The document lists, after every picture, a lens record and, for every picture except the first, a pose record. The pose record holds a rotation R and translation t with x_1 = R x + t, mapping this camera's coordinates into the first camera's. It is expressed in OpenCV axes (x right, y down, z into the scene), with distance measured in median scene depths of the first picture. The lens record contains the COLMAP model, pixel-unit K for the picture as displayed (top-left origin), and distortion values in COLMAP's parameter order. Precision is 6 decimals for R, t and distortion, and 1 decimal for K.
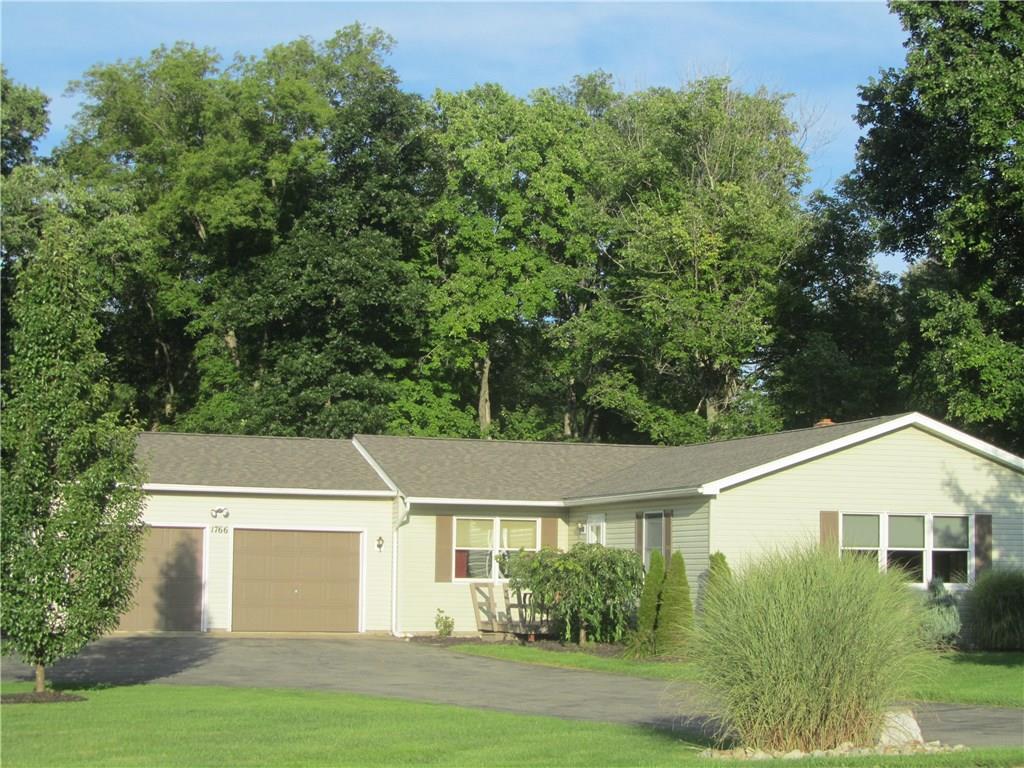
lens RADIAL K [[1894.3, 0, 512.0], [0, 1894.3, 384.0], [0, 0, 1]] dist [-0.163919, -0.020839]
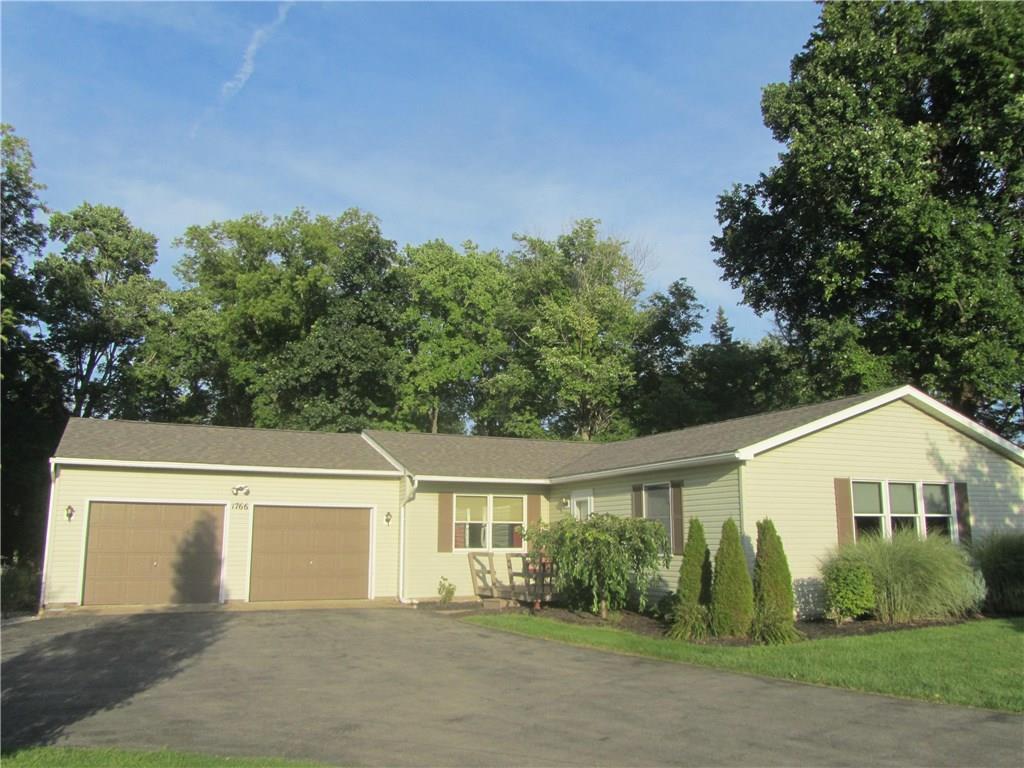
lens RADIAL K [[843.2, 0, 507.7], [0, 843.2, 374.8], [0, 0, 1]] dist [-0.036312, 0.013276]
pose [[0.994101, 0.007390, 0.108202, -0.054028], [0.002855, 0.995547, -0.094228, 0.046772], [-0.108417, 0.093981, 0.989653, 0.488495]]
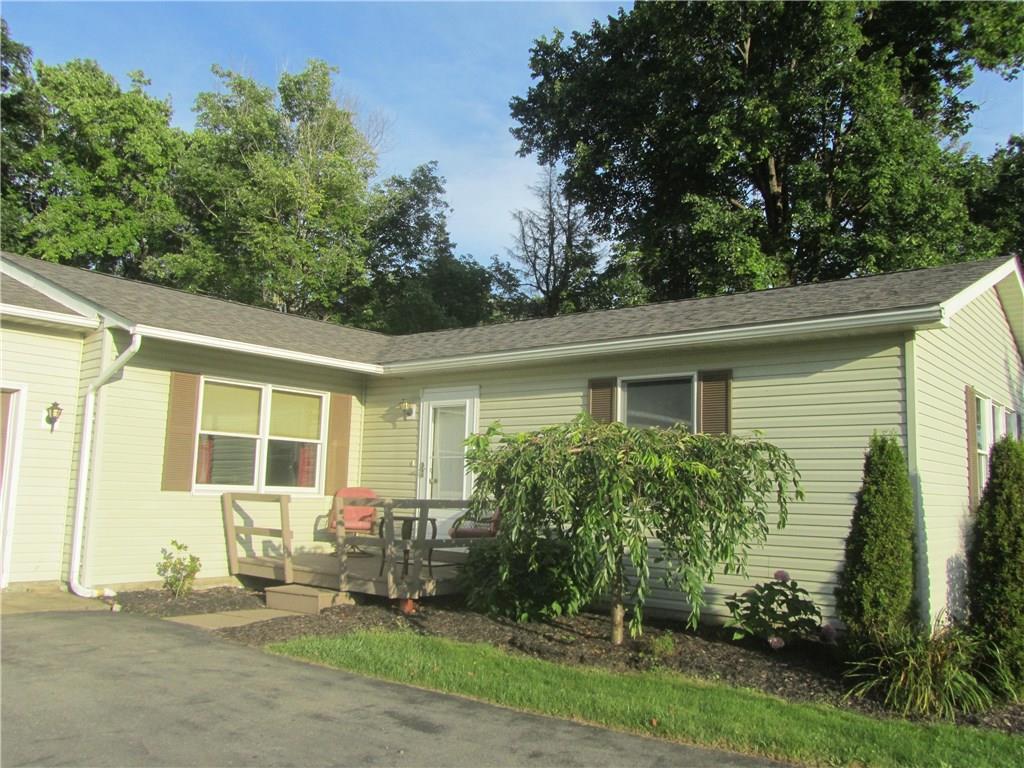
lens RADIAL K [[839.5, 0, 512.0], [0, 839.5, 384.0], [0, 0, 1]] dist [-0.051845, 0.009706]
pose [[0.841371, 0.080313, 0.534458, -0.086349], [-0.070362, 0.996758, -0.039015, 0.075862], [-0.535859, -0.004780, 0.844294, 0.739308]]
